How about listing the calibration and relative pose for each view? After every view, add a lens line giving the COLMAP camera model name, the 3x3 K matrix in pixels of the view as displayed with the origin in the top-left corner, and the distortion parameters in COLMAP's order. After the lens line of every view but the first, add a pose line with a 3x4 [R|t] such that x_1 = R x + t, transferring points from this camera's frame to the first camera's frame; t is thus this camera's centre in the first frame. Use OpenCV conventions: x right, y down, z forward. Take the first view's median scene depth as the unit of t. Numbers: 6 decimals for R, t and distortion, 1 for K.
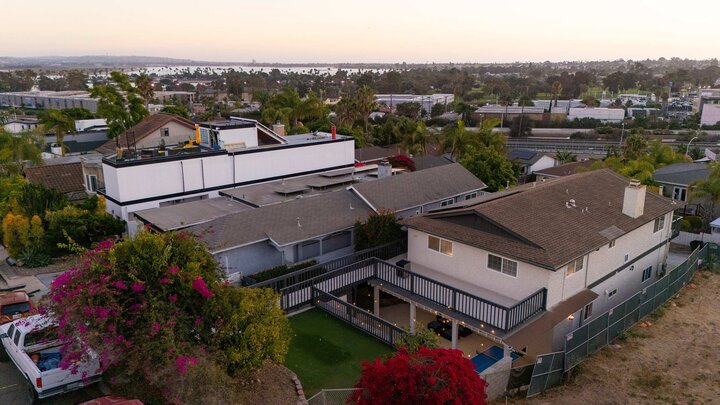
lens RADIAL K [[533.0, 0, 360.0], [0, 533.0, 202.3], [0, 0, 1]] dist [0.063213, -0.036481]
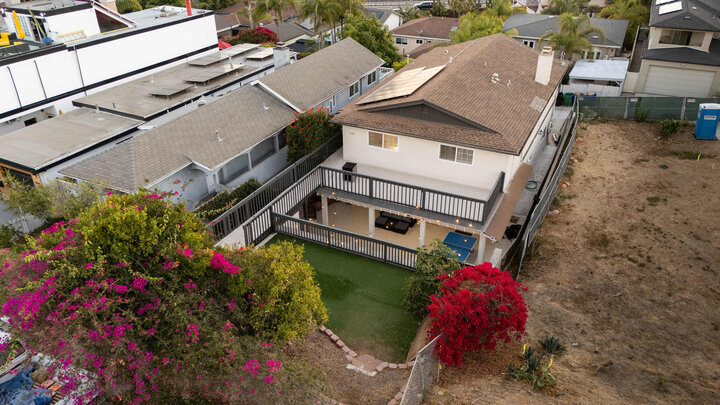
lens RADIAL K [[533.0, 0, 360.6], [0, 533.0, 202.9], [0, 0, 1]] dist [0.063213, -0.036481]
pose [[0.929937, -0.183359, 0.318741, -0.206622], [0.094623, 0.956942, 0.274423, -0.075819], [-0.355335, -0.225036, 0.907246, 0.140536]]
